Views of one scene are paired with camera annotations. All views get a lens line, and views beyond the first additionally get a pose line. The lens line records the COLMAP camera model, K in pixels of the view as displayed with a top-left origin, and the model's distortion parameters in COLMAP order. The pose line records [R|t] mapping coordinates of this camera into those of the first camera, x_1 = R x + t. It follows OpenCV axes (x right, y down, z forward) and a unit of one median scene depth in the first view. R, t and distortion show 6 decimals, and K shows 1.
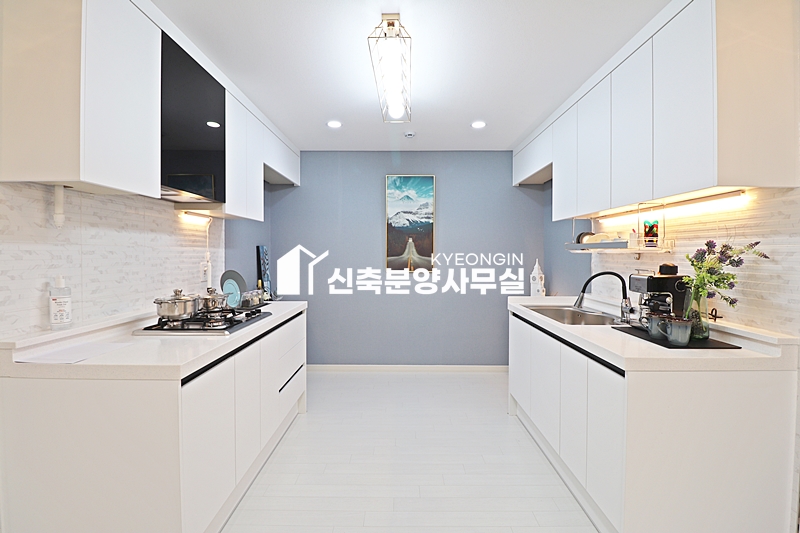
lens RADIAL K [[370.6, 0, 399.2], [0, 370.6, 258.6], [0, 0, 1]] dist [-0.004129, -0.011029]
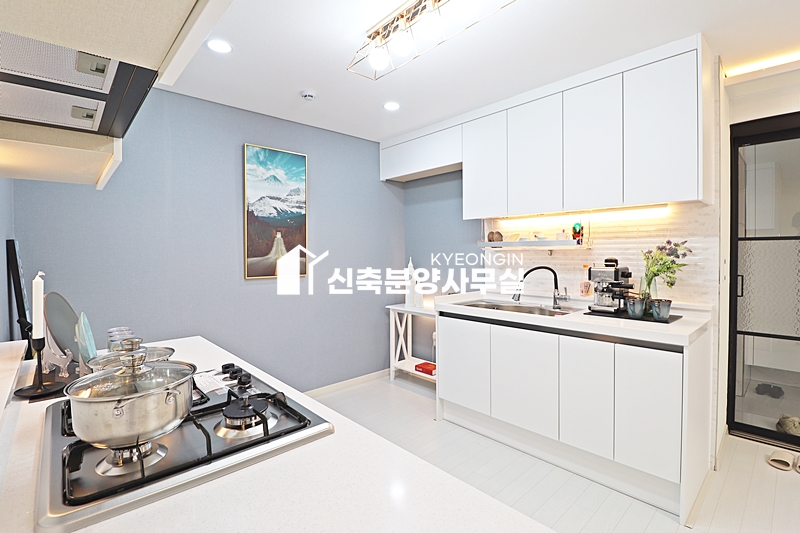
lens RADIAL K [[370.6, 0, 403.5], [0, 370.6, 259.6], [0, 0, 1]] dist [-0.004129, -0.011029]
pose [[0.720834, -0.022976, 0.692726, -0.405298], [0.019401, 0.999728, 0.012969, -0.006484], [-0.692836, 0.004091, 0.721084, 0.361091]]
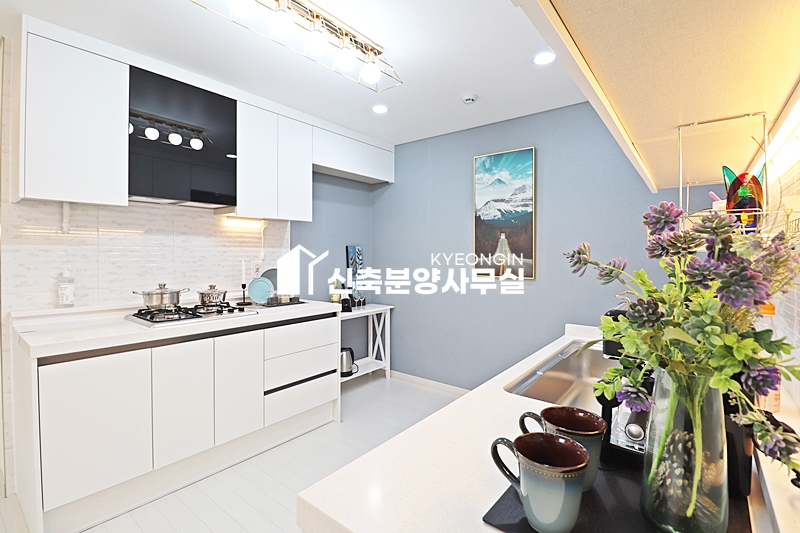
lens RADIAL K [[370.6, 0, 398.7], [0, 370.6, 258.3], [0, 0, 1]] dist [-0.004129, -0.011029]
pose [[0.786600, 0.006862, -0.617425, 0.436856], [-0.010289, 0.999945, -0.001995, -0.000200], [0.617377, 0.007922, 0.786628, 0.339850]]
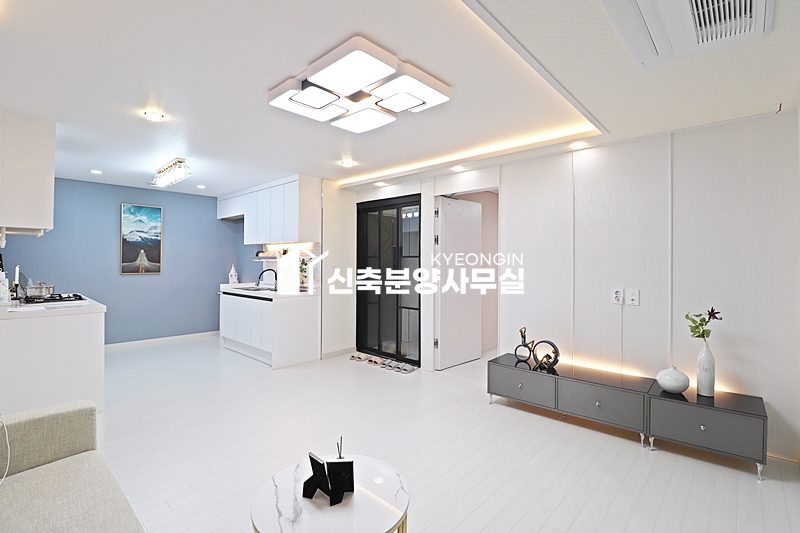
lens RADIAL K [[370.6, 0, 407.8], [0, 370.6, 260.0], [0, 0, 1]] dist [-0.004129, -0.011029]
pose [[0.664717, 0.006663, 0.747066, -0.453359], [0.004210, 0.999911, -0.012665, 0.008495], [-0.747084, 0.011564, 0.664630, -0.908767]]
